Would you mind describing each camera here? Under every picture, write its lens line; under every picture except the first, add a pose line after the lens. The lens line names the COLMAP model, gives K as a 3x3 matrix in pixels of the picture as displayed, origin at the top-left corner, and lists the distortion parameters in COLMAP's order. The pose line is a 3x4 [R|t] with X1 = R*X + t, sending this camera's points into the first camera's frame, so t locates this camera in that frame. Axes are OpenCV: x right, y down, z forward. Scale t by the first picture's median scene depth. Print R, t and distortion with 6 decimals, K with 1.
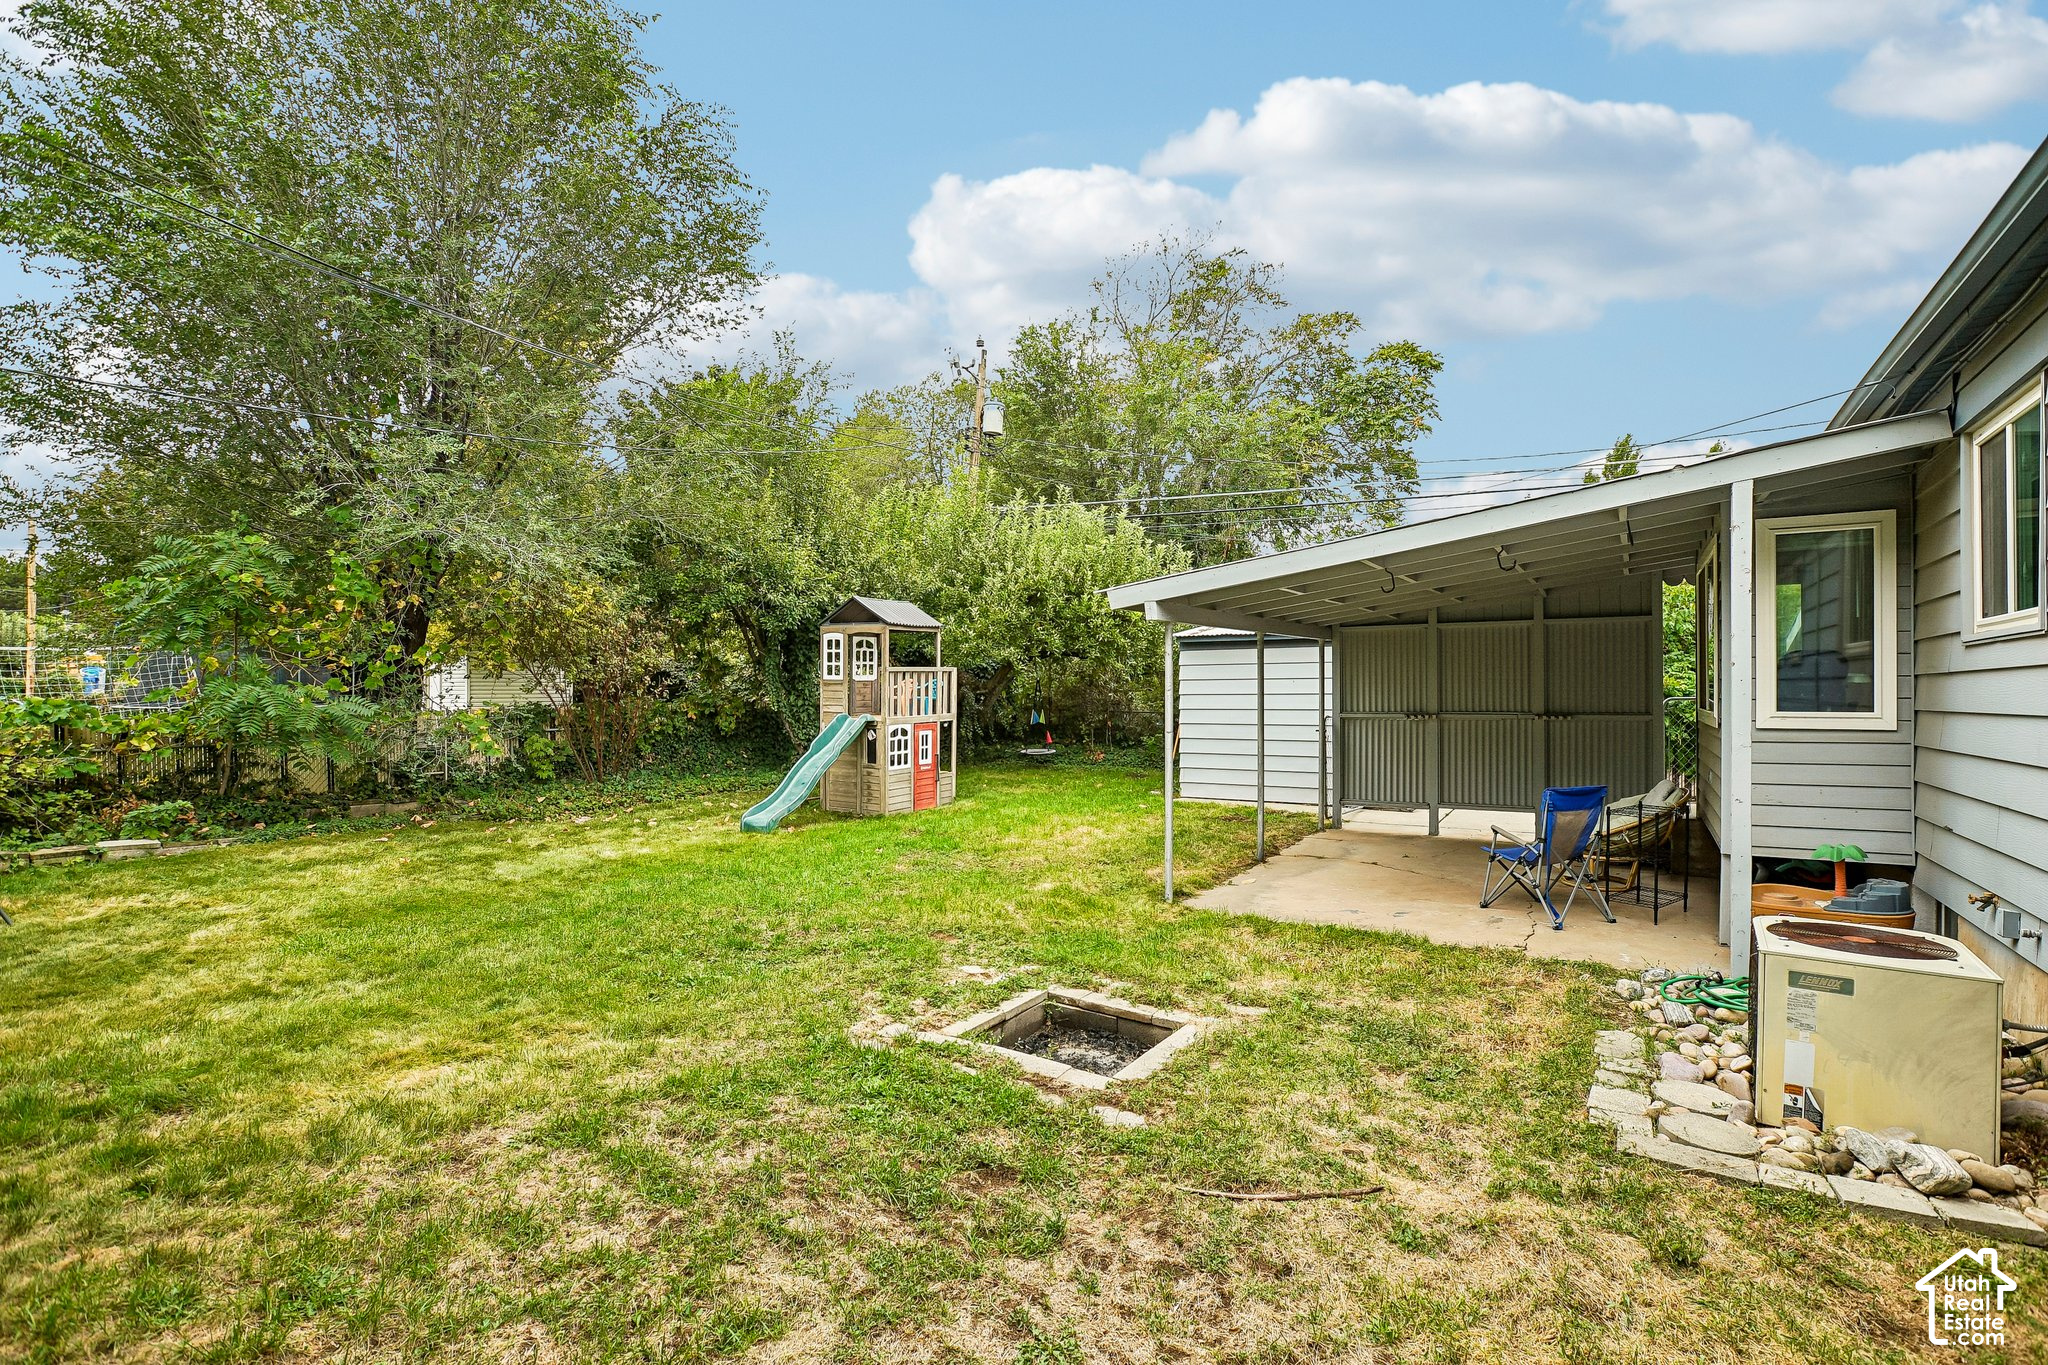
lens RADIAL K [[964.6, 0, 1024.0], [0, 964.6, 682.5], [0, 0, 1]] dist [-0.003246, -0.000424]
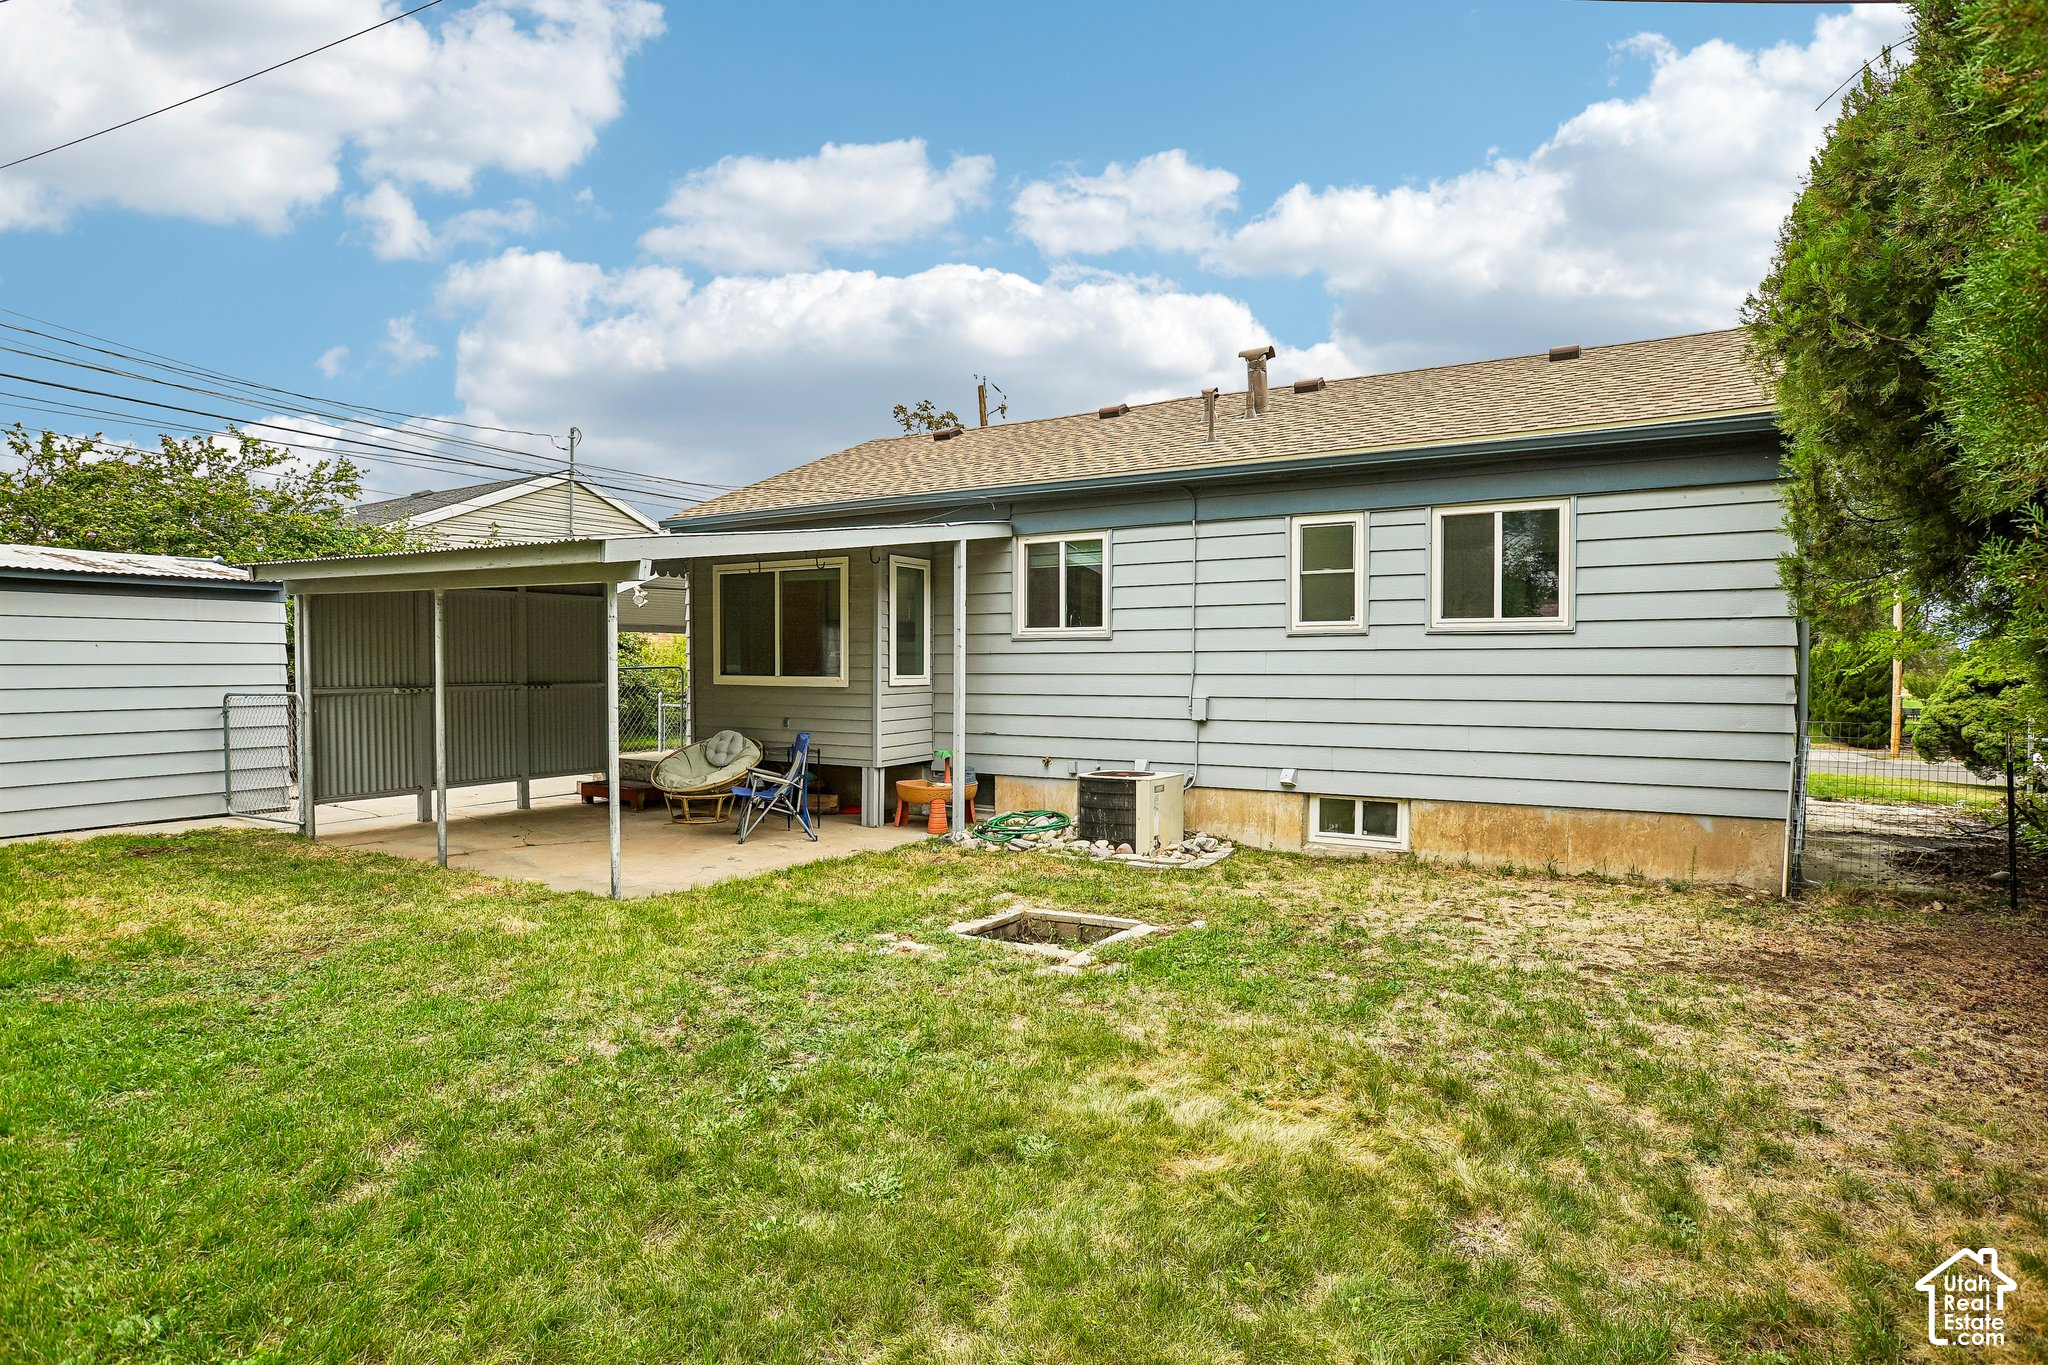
lens RADIAL K [[1061.5, 0, 1033.6], [0, 1061.5, 689.7], [0, 0, 1]] dist [-0.061477, 0.033542]
pose [[-0.044387, -0.017403, 0.998863, -1.067366], [-0.011697, 0.999789, 0.016899, 0.023264], [-0.998946, -0.010933, -0.044581, 0.889073]]
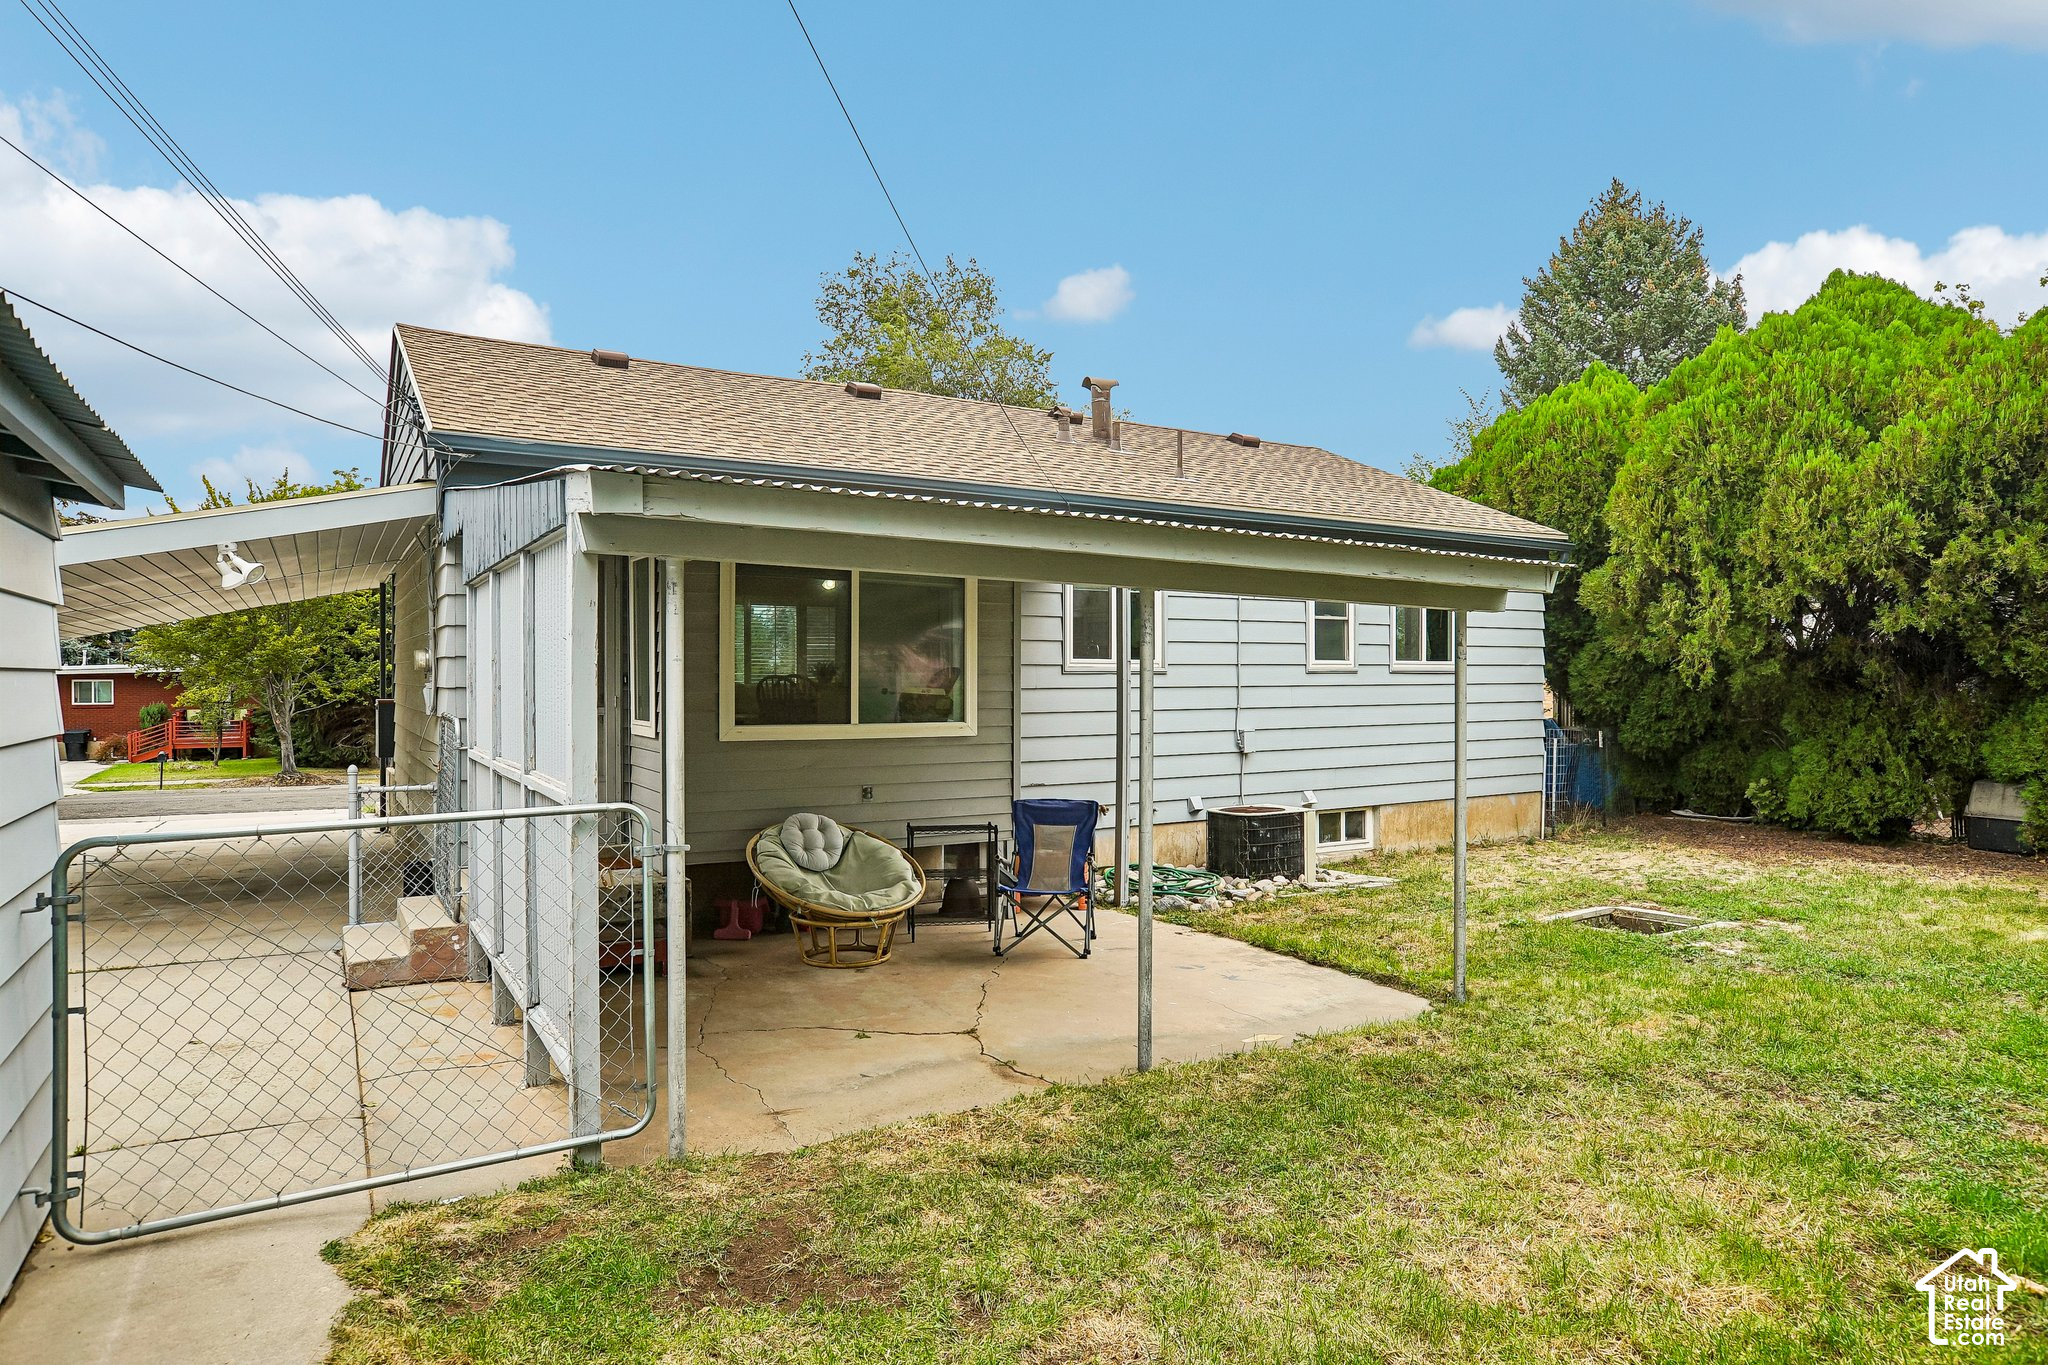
lens RADIAL K [[1238.0, 0, 1059.6], [0, 1238.0, 678.5], [0, 0, 1]] dist [-0.049700, -0.000149]
pose [[-0.910914, 0.007386, 0.412531, 0.049036], [0.001938, 0.999905, -0.013623, 0.002100], [-0.412593, -0.011610, -0.910842, 2.545529]]
